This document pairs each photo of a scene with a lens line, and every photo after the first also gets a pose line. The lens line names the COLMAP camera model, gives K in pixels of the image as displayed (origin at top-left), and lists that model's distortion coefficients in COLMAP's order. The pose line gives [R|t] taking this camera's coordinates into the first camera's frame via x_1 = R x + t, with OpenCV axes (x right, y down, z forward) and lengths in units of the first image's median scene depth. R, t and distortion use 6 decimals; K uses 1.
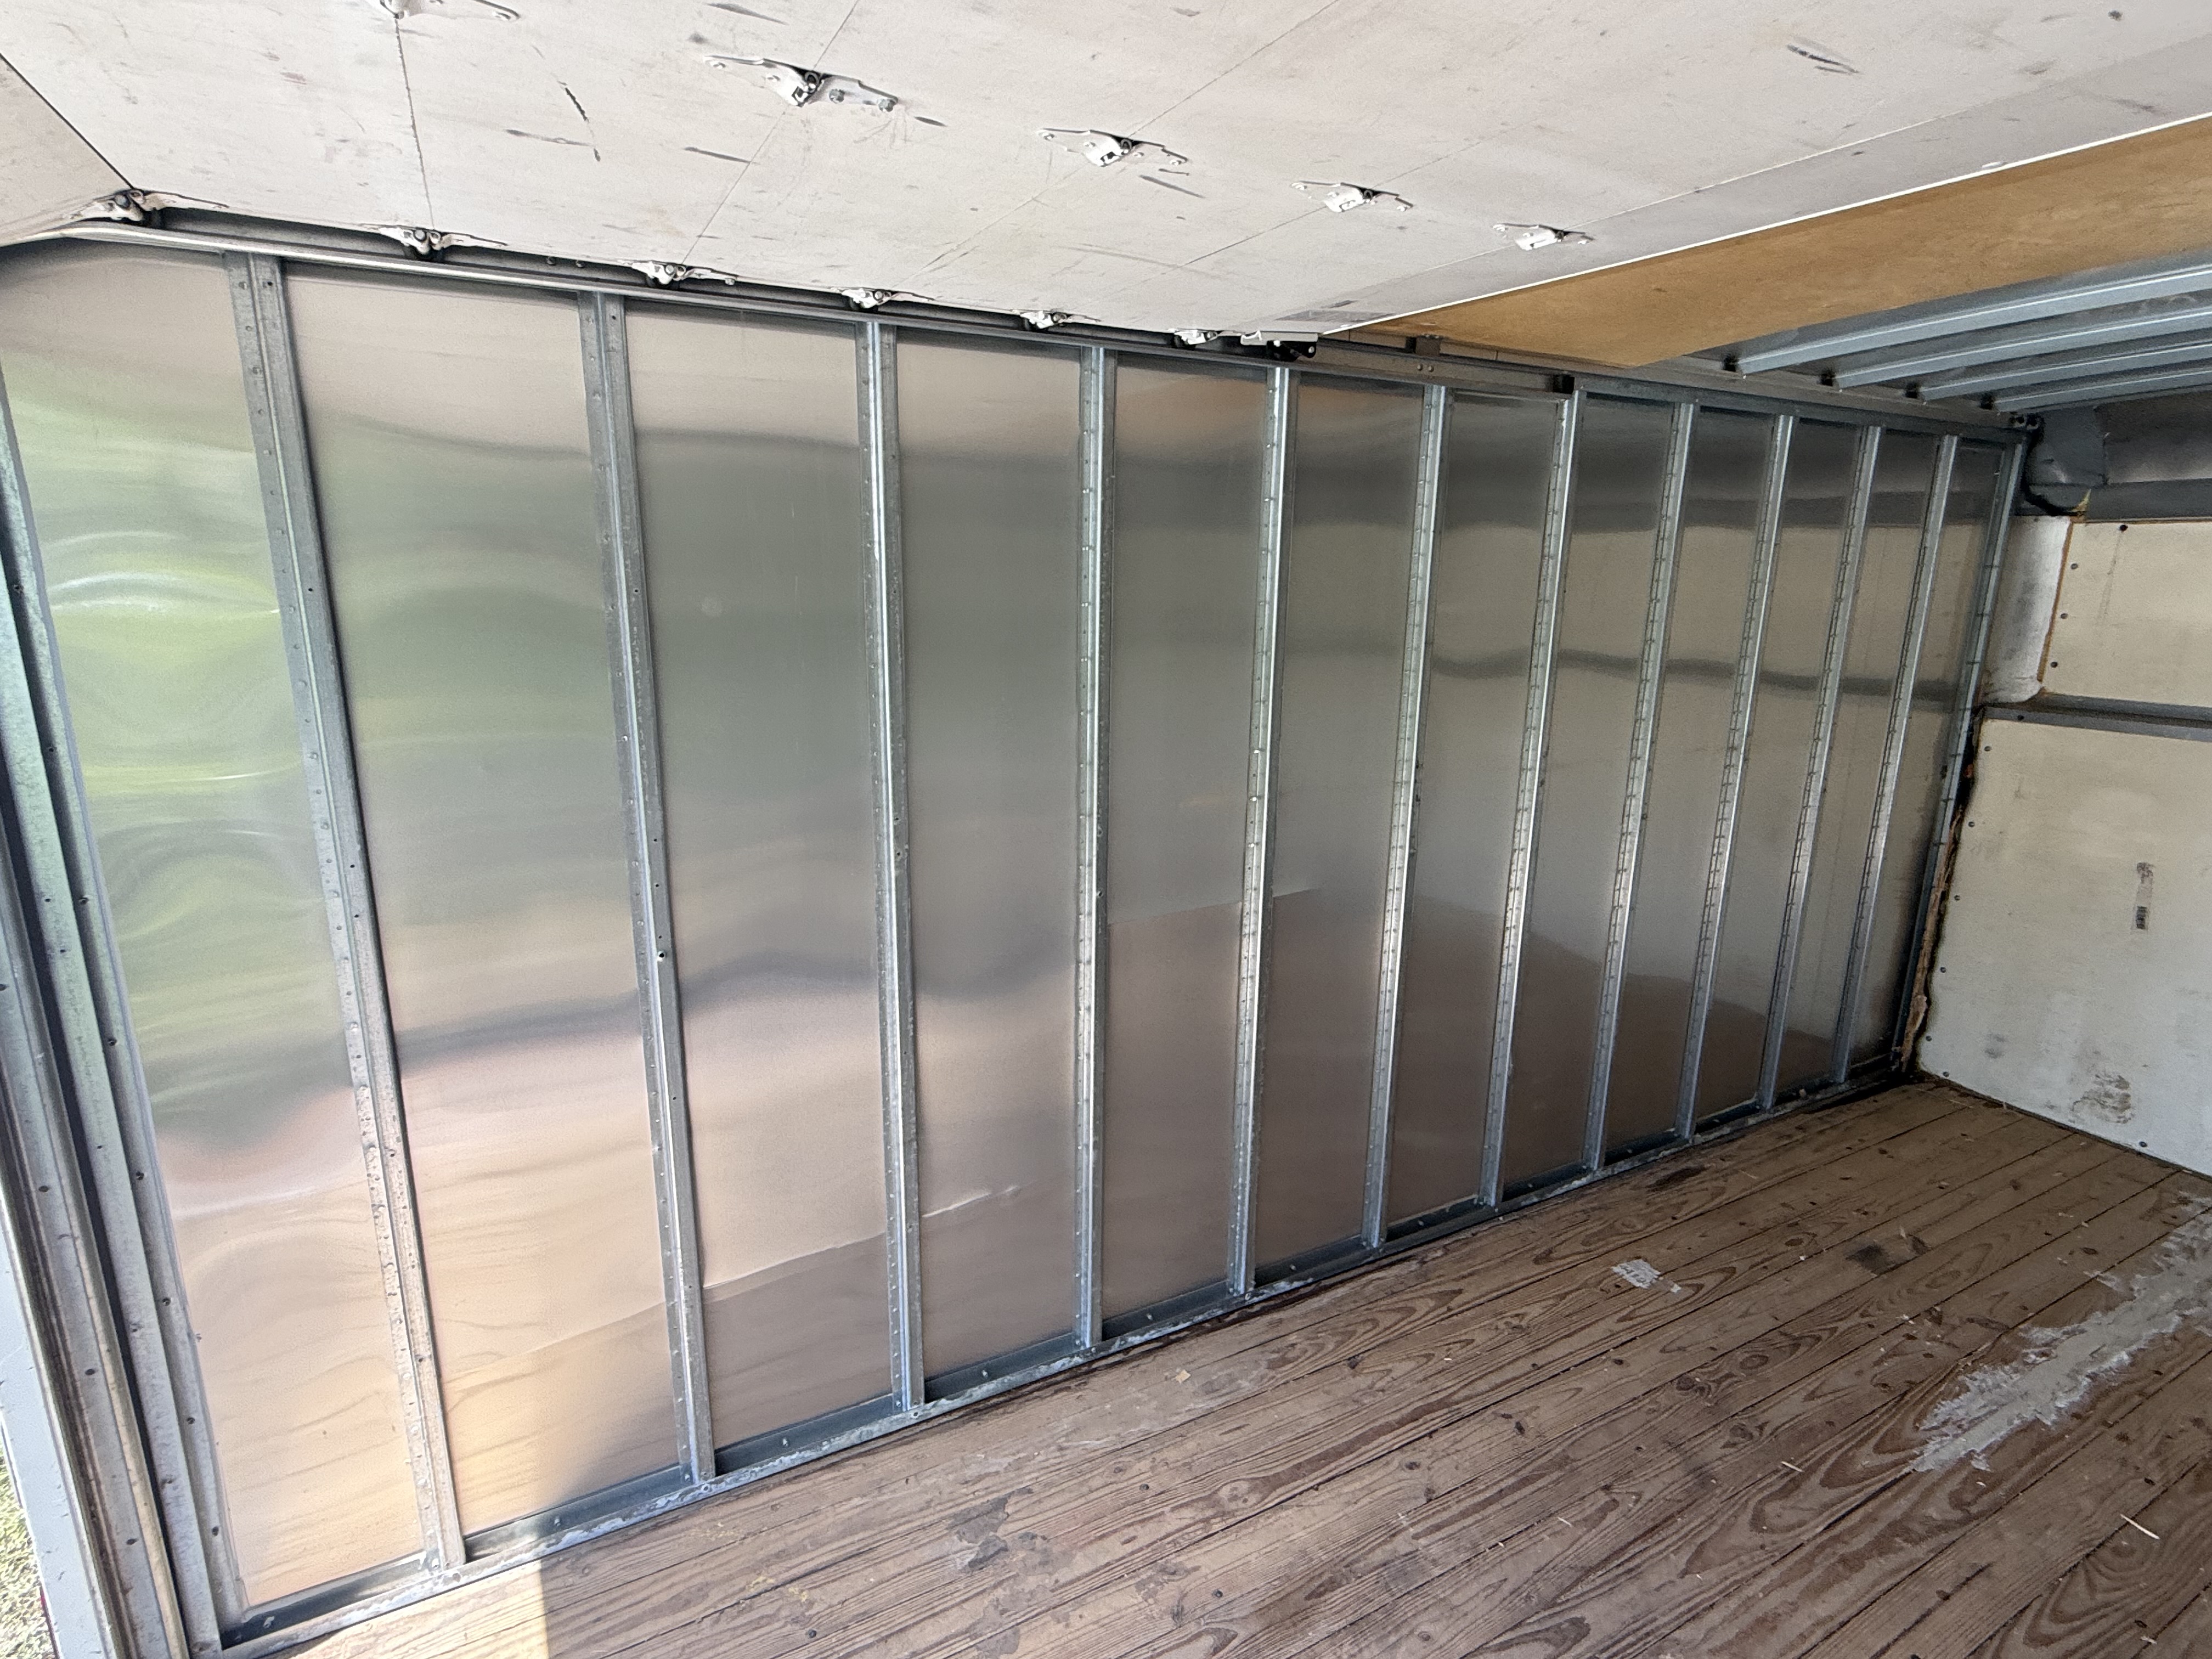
lens RADIAL K [[1110.2, 0, 1102.4], [0, 1110.2, 829.8], [0, 0, 1]] dist [-0.000894, -0.000226]
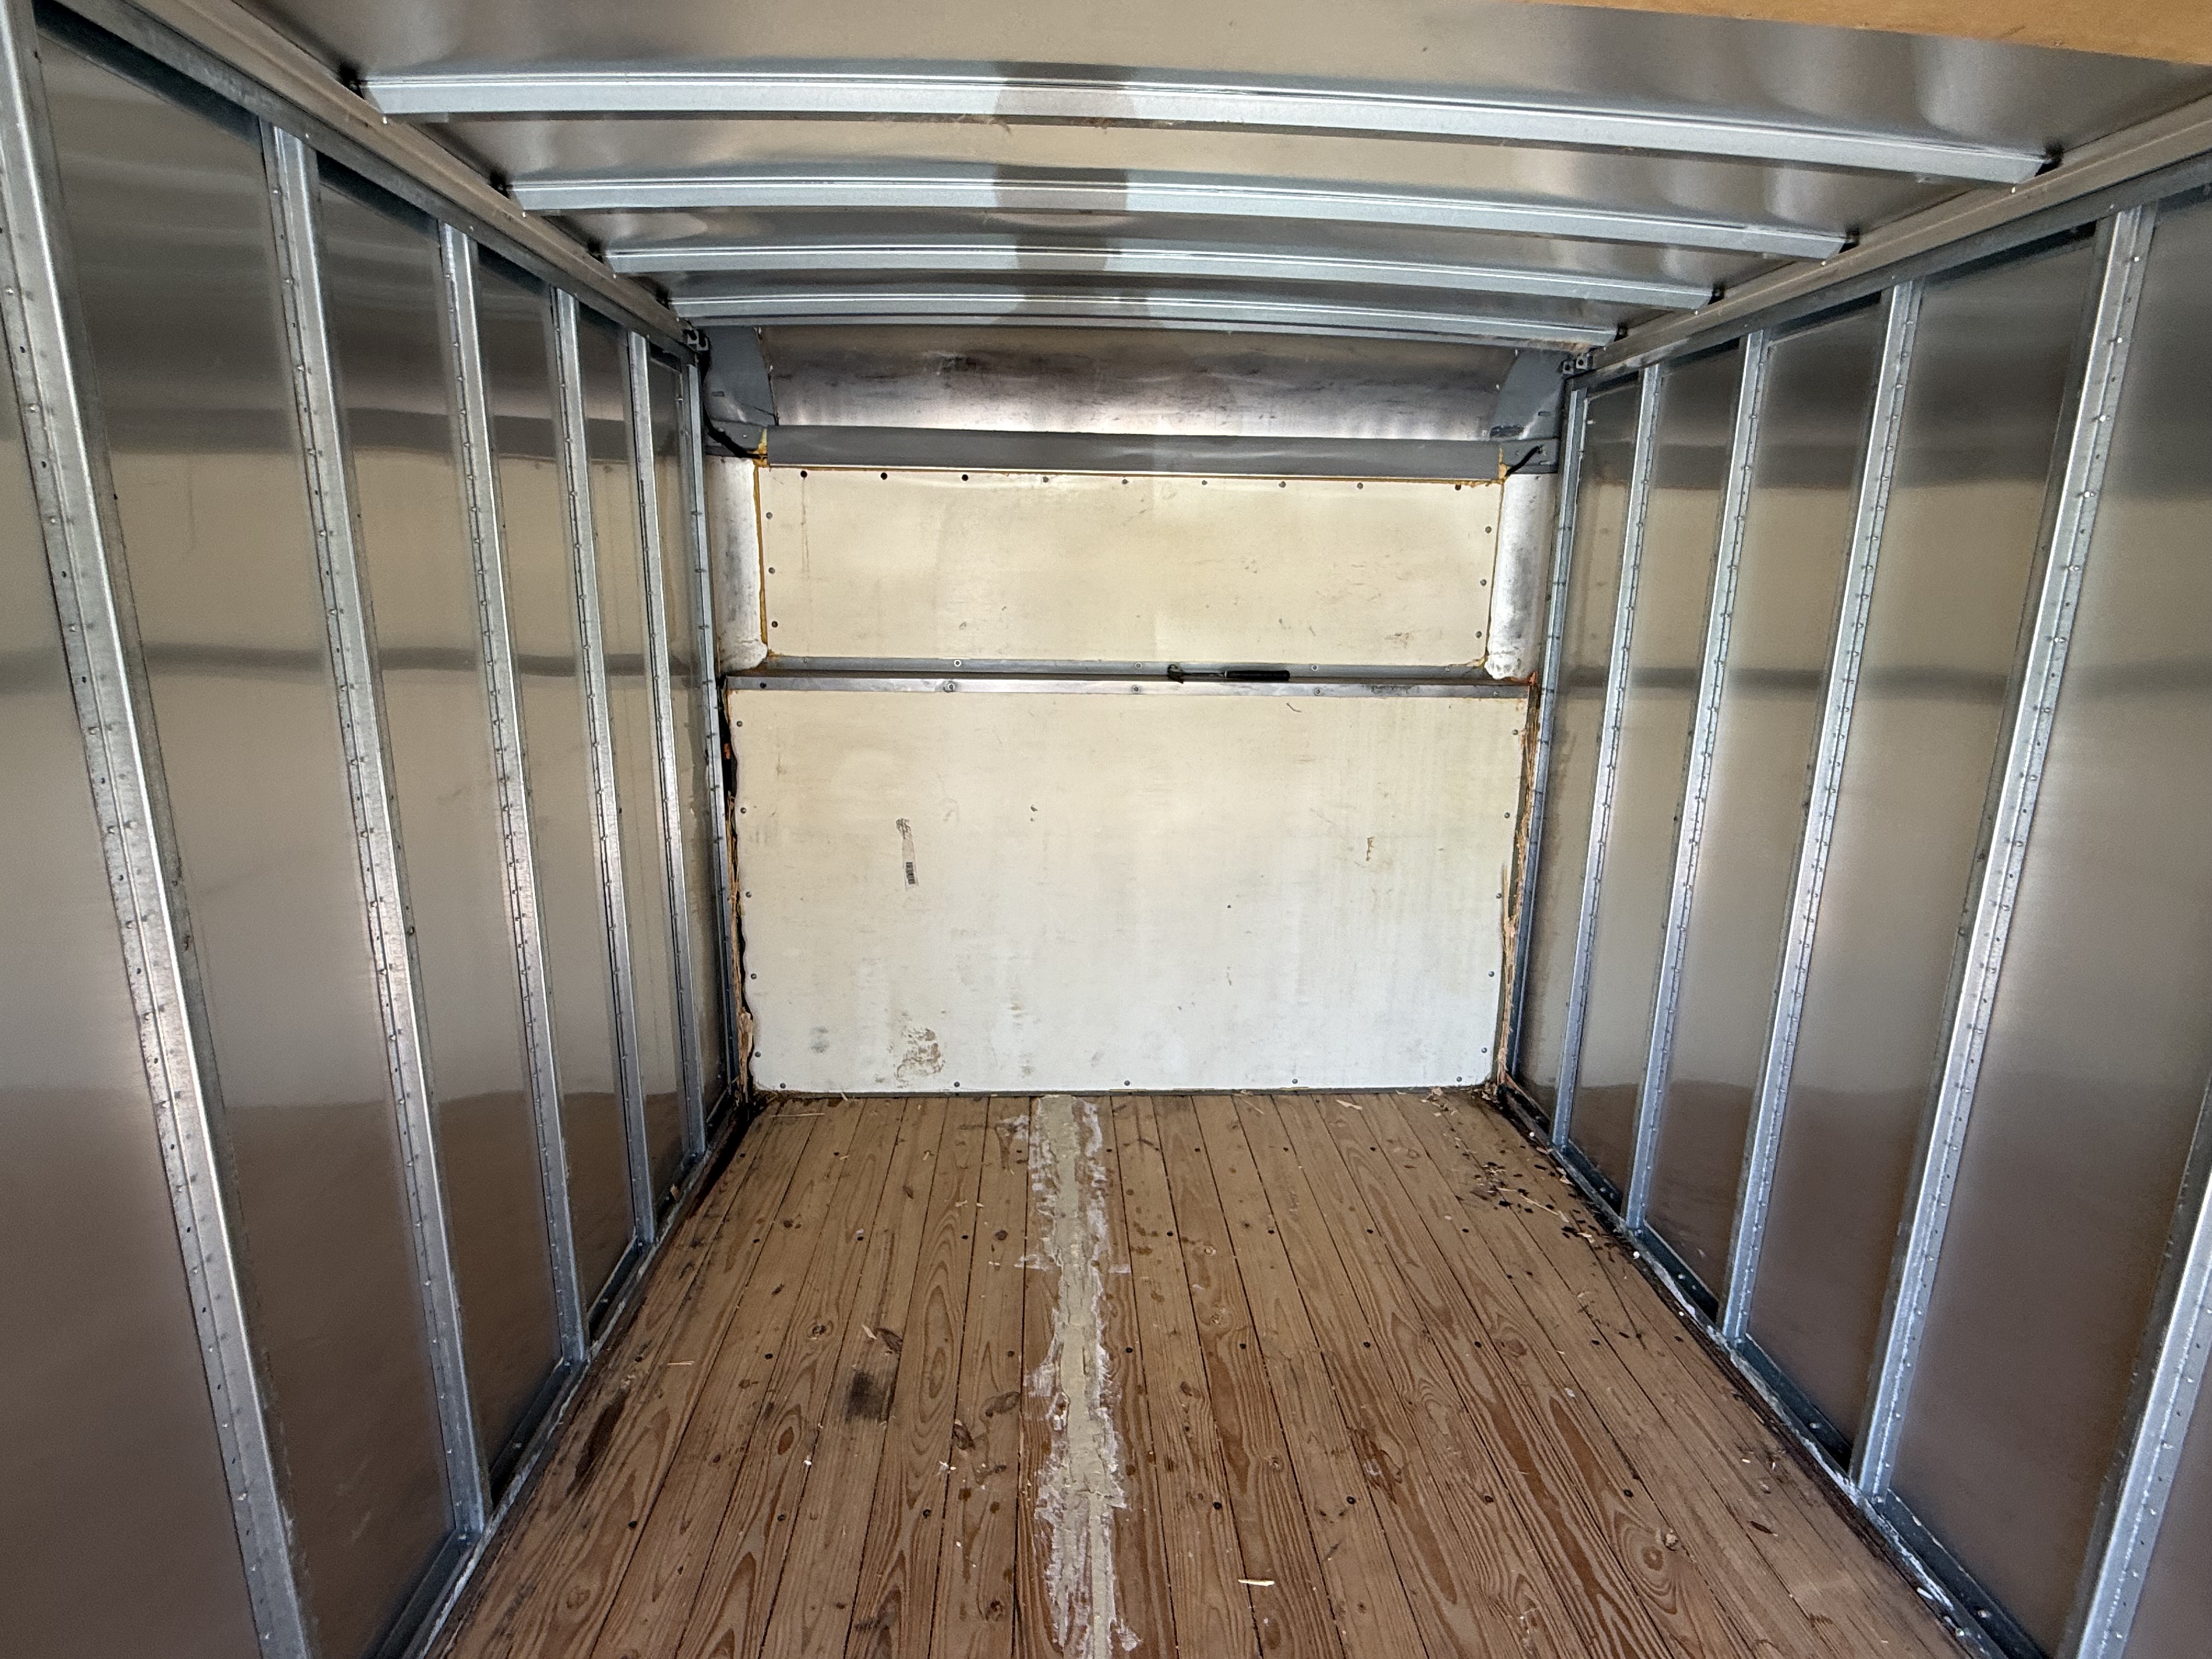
lens RADIAL K [[1110.2, 0, 1102.4], [0, 1110.2, 829.8], [0, 0, 1]] dist [-0.000894, -0.000226]
pose [[0.425333, -0.210254, 0.880276, 0.166230], [0.197543, 0.970756, 0.136416, -0.069851], [-0.883215, 0.115871, 0.454429, 0.456606]]
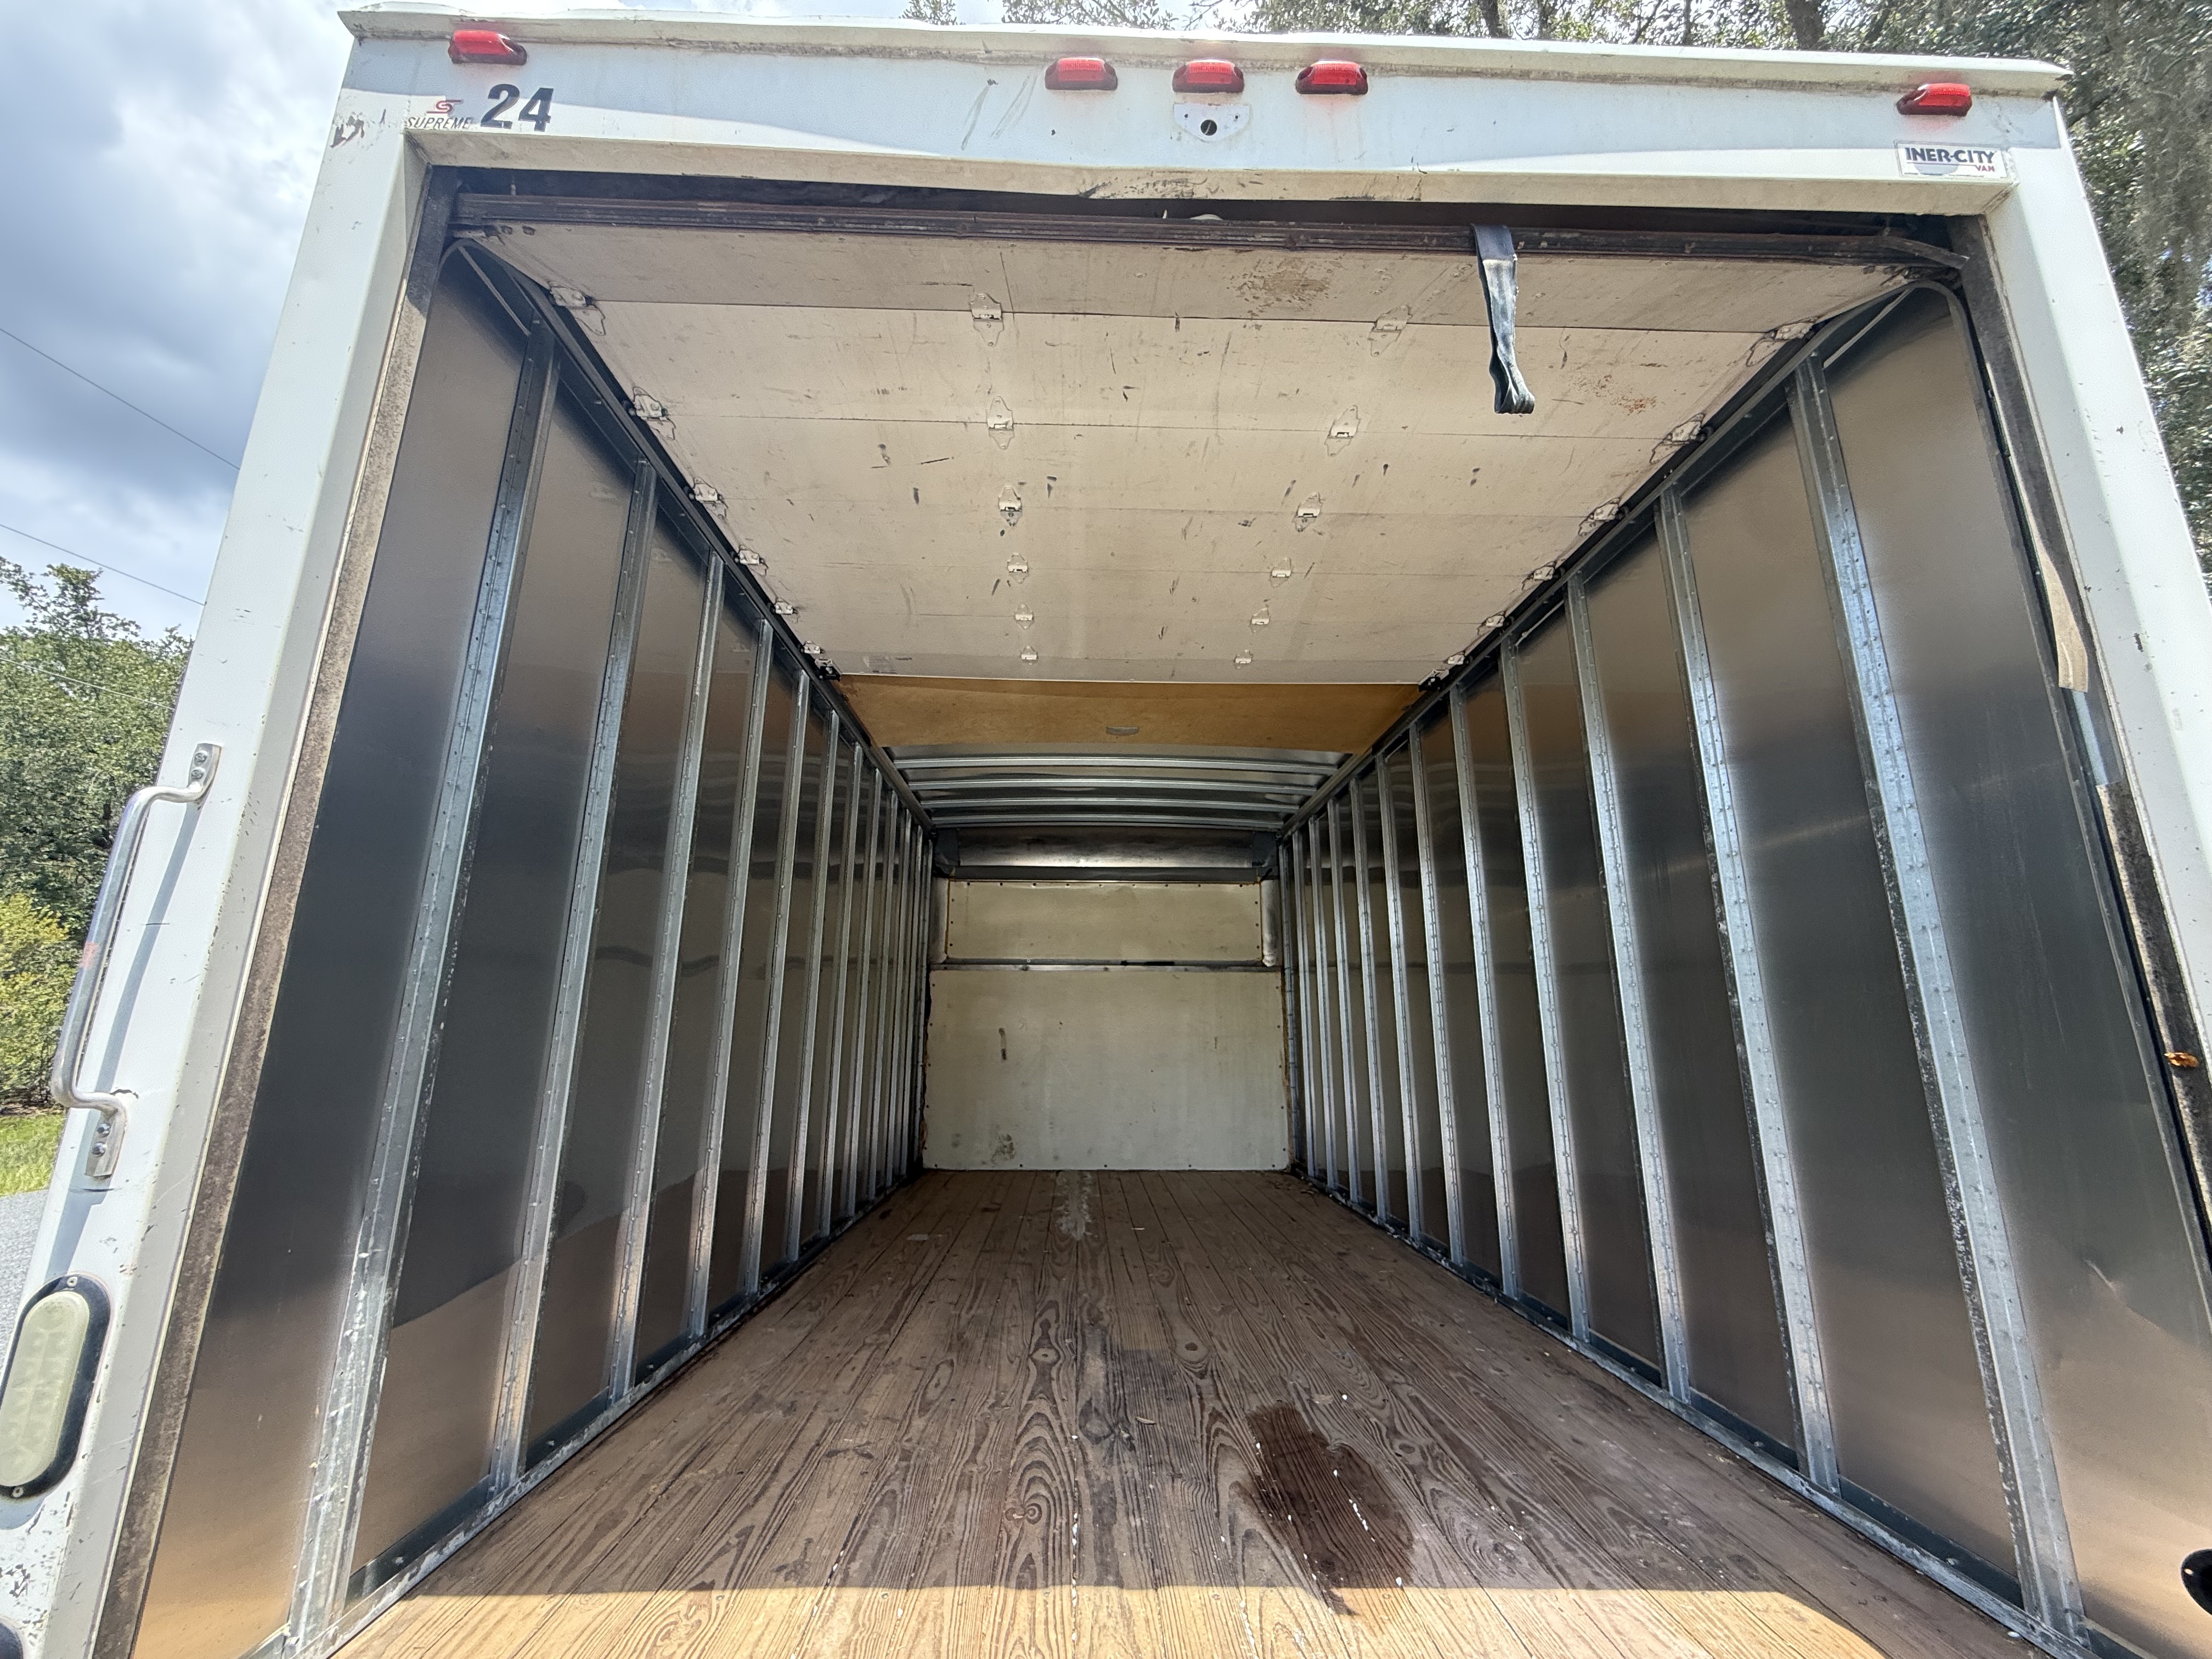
lens RADIAL K [[882.2, 0, 1106.0], [0, 882.2, 829.5], [0, 0, 1]] dist [-0.002240, -0.000046]
pose [[0.441055, 0.196533, 0.875697, -0.663241], [0.209467, 0.926239, -0.313377, 0.296234], [-0.872693, 0.321646, 0.367355, 0.061682]]
